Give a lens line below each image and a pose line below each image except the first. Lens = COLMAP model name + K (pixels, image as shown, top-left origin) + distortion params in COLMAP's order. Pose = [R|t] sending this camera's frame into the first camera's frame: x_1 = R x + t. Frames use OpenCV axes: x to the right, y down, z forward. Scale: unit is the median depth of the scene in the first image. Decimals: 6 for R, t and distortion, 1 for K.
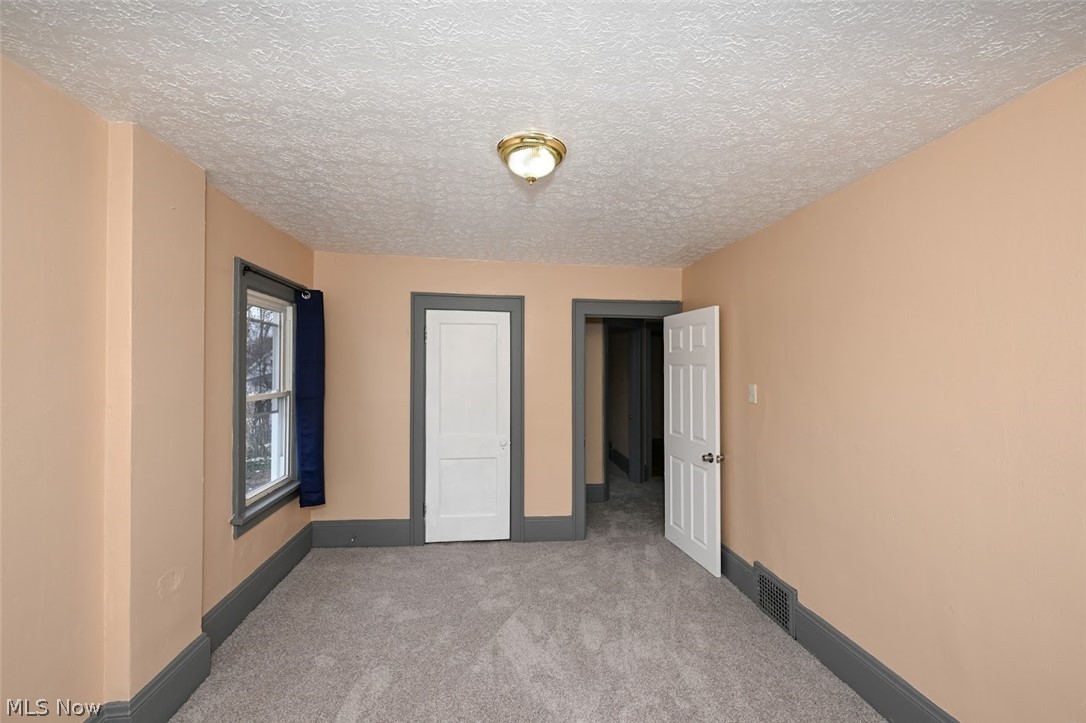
lens RADIAL K [[425.5, 0, 545.1], [0, 425.5, 363.9], [0, 0, 1]] dist [-0.001583, 0.000048]
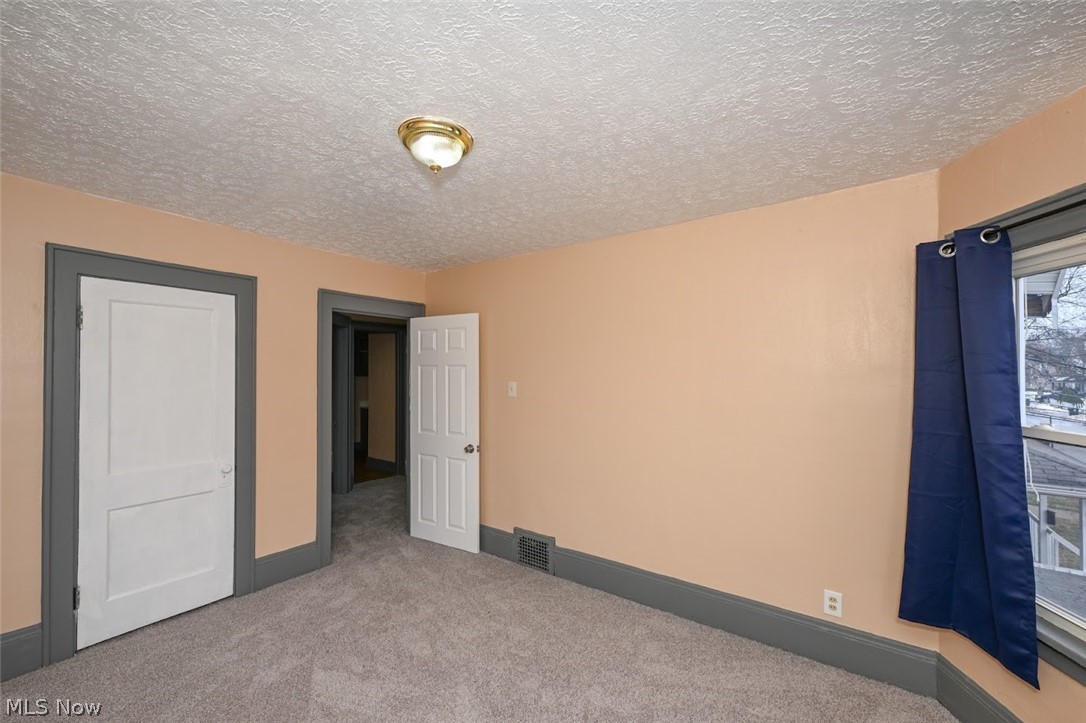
lens RADIAL K [[425.5, 0, 545.1], [0, 425.5, 363.9], [0, 0, 1]] dist [-0.001583, 0.000048]
pose [[0.692394, 0.005631, 0.721497, -0.264320], [-0.002745, 0.999983, -0.005170, 0.003417], [-0.721514, 0.001599, 0.692398, 0.079799]]
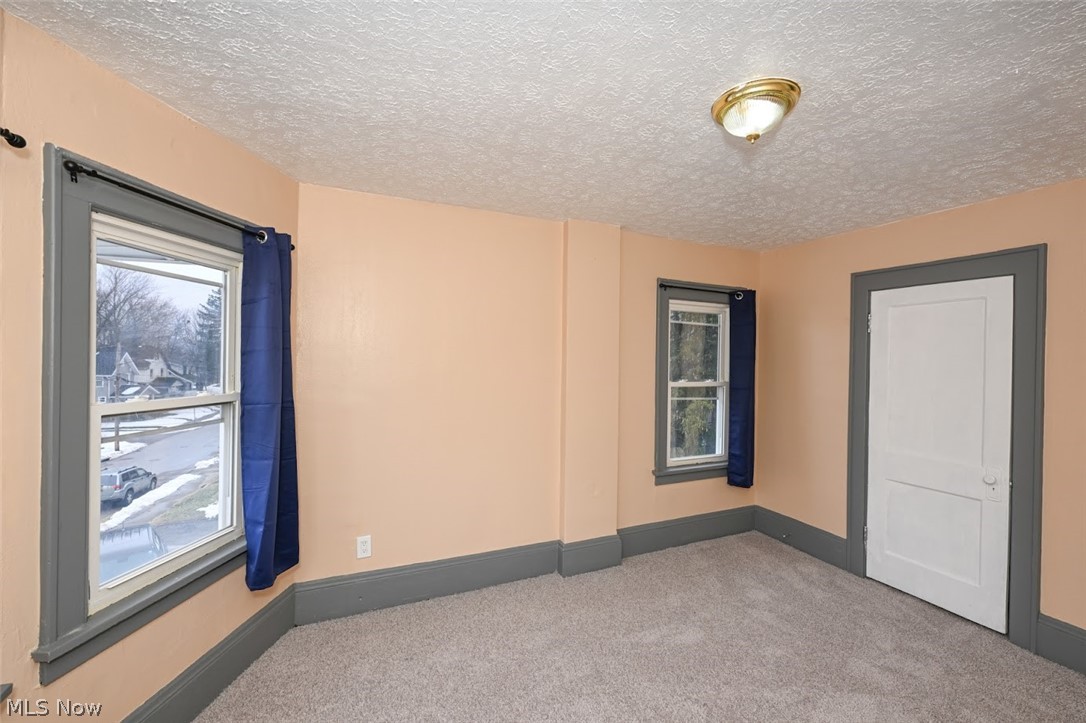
lens RADIAL K [[444.1, 0, 560.6], [0, 444.1, 364.4], [0, 0, 1]] dist [-0.000816, 0.000009]
pose [[0.322974, 0.009256, -0.946363, 0.346041], [-0.009976, 0.999930, 0.006376, 0.013200], [0.946355, 0.007382, 0.323044, 0.168900]]
